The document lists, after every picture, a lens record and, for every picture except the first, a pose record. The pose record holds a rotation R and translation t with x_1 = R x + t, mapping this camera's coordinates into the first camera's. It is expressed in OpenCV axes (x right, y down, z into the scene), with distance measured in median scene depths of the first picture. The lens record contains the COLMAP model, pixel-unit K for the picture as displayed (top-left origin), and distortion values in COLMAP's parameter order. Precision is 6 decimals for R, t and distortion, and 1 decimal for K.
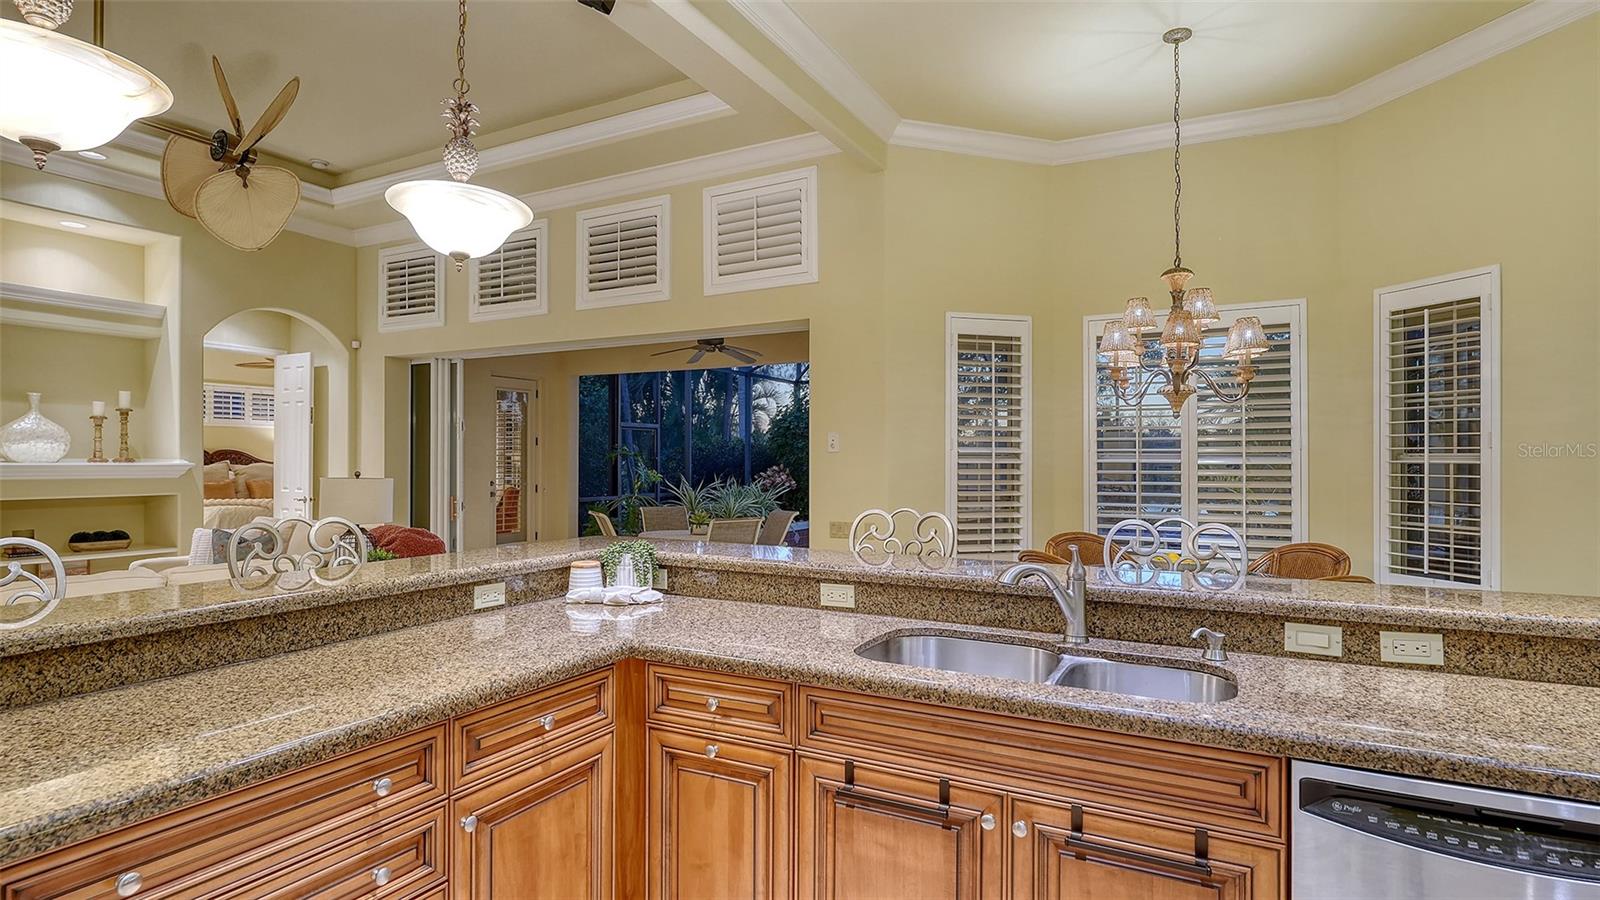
lens RADIAL K [[874.7, 0, 791.4], [0, 874.7, 453.3], [0, 0, 1]] dist [0.046941, 0.004050]
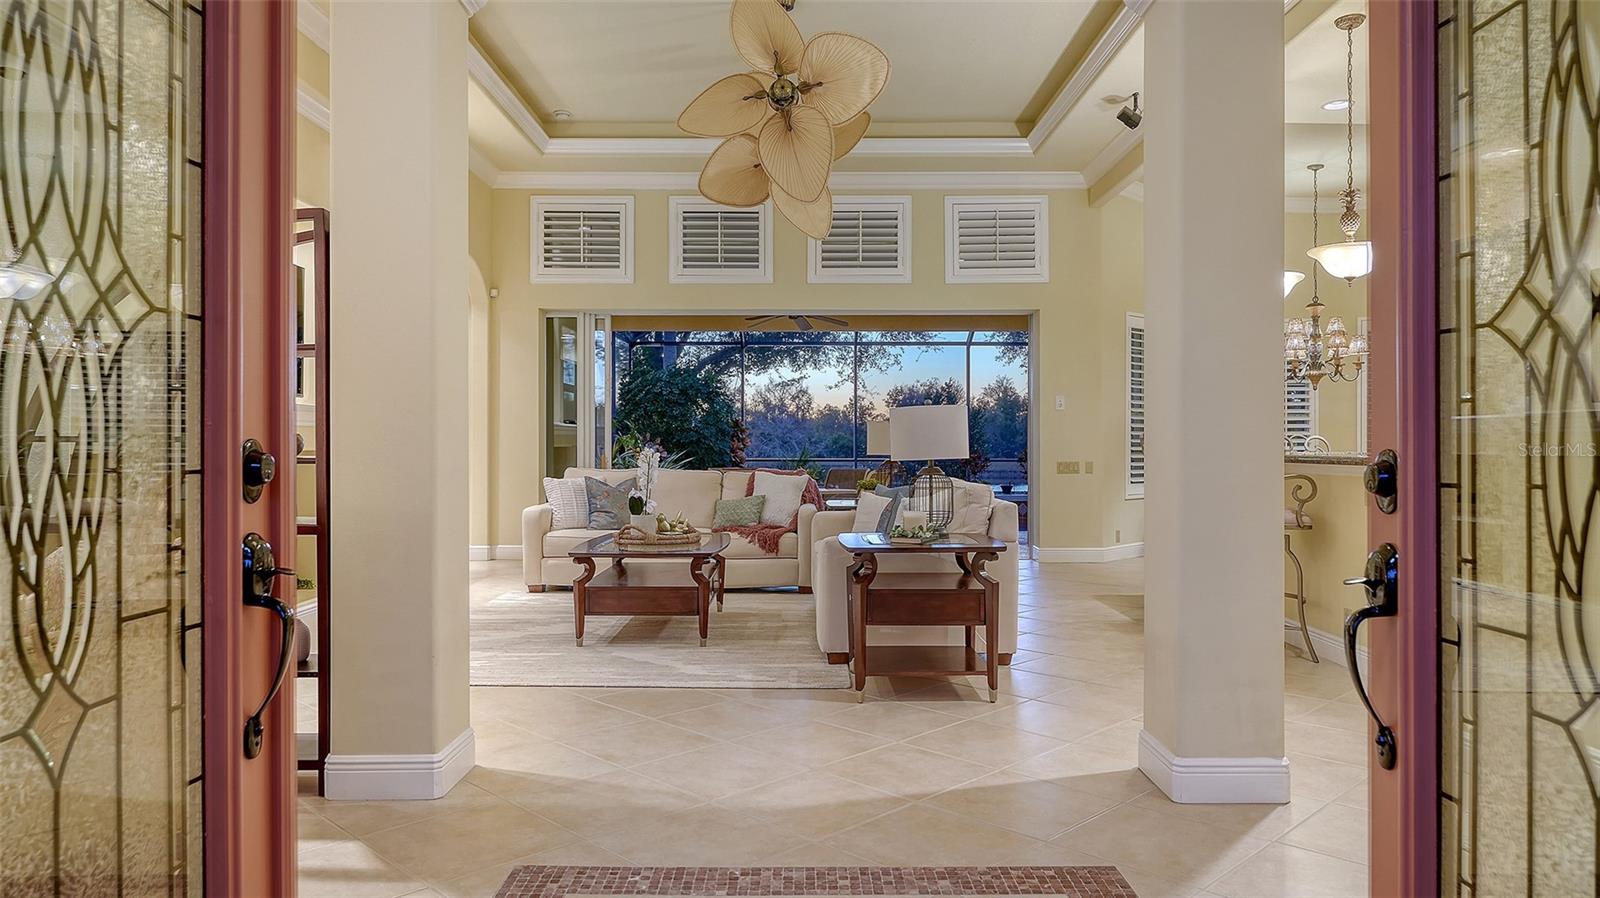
lens RADIAL K [[1021.0, 0, 805.2], [0, 1021.0, 442.9], [0, 0, 1]] dist [0.001500, 0.000095]
pose [[0.852494, -0.002751, 0.522729, -0.863374], [-0.003211, 0.999940, 0.010500, 0.026225], [-0.522727, -0.010630, 0.852434, -0.105470]]
